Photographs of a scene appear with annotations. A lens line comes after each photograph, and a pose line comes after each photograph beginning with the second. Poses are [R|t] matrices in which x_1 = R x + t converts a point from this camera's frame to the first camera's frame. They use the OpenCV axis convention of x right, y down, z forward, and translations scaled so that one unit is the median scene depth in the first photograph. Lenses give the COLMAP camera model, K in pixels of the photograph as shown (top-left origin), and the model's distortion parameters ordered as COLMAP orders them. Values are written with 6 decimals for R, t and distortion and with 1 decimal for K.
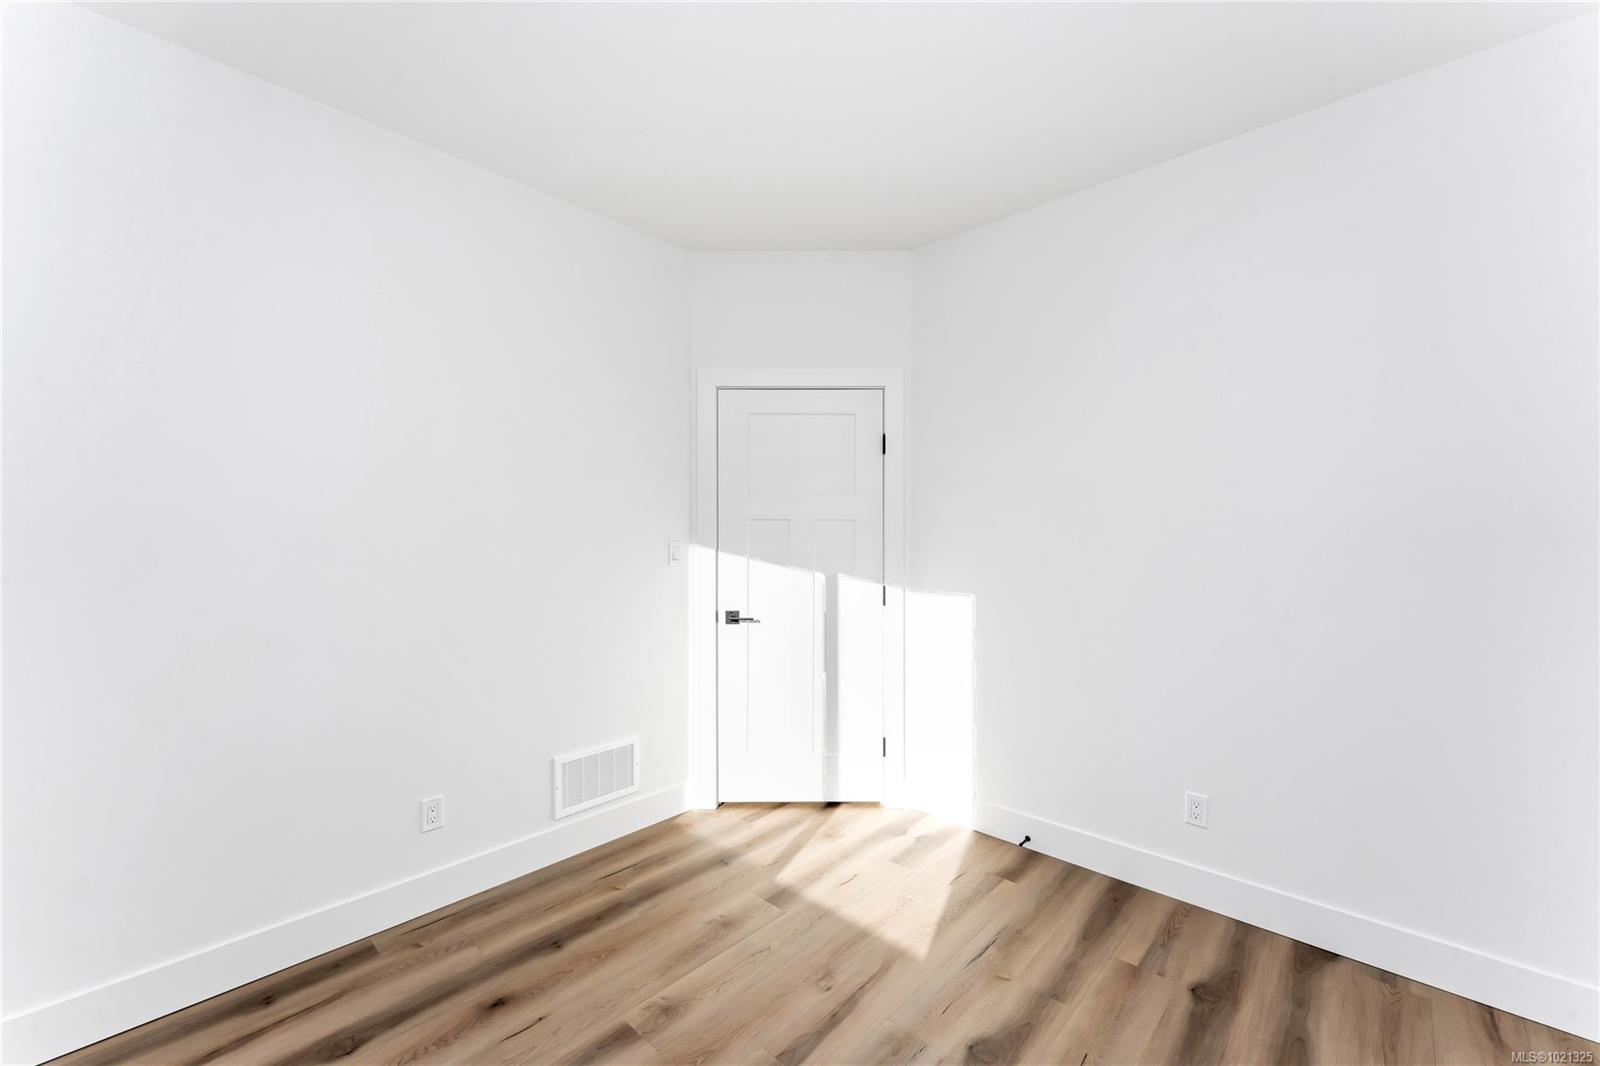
lens RADIAL K [[644.4, 0, 788.9], [0, 644.4, 525.9], [0, 0, 1]] dist [0.000498, -0.000376]
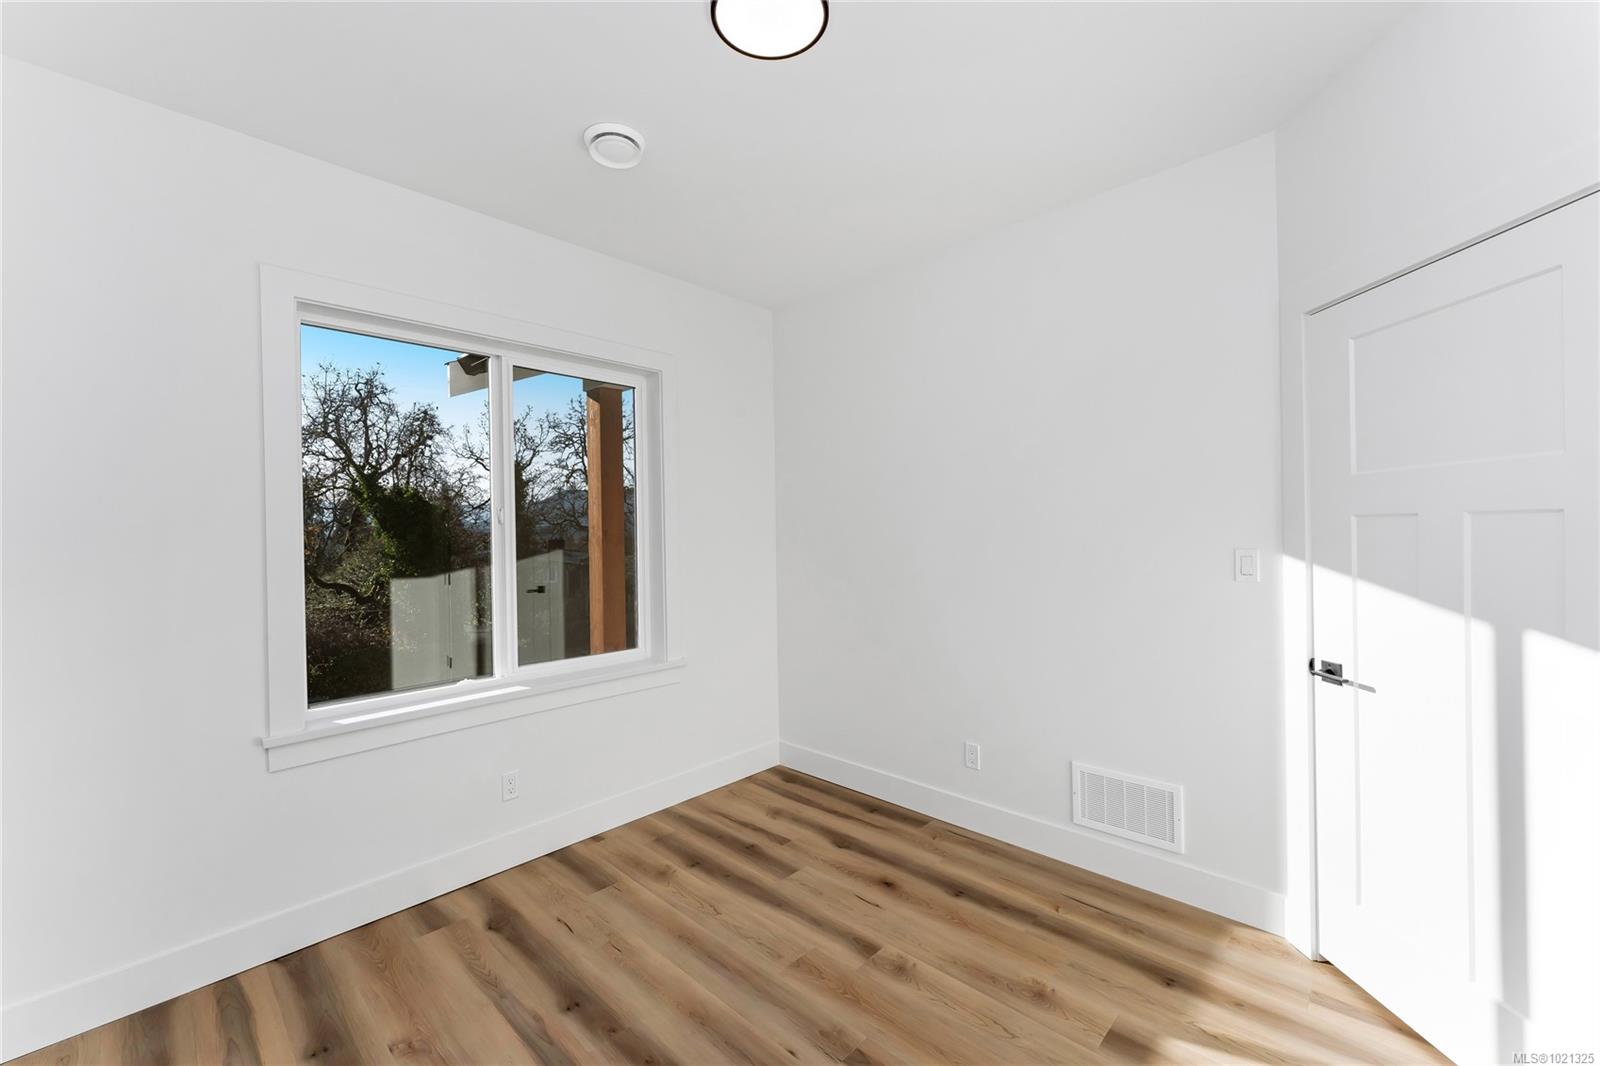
lens RADIAL K [[644.4, 0, 791.5], [0, 644.4, 548.2], [0, 0, 1]] dist [0.000498, -0.000376]
pose [[-0.008757, 0.029062, -0.999539, 0.676732], [0.024913, 0.999274, 0.028836, -0.011665], [0.999651, -0.024649, -0.009475, 0.623813]]
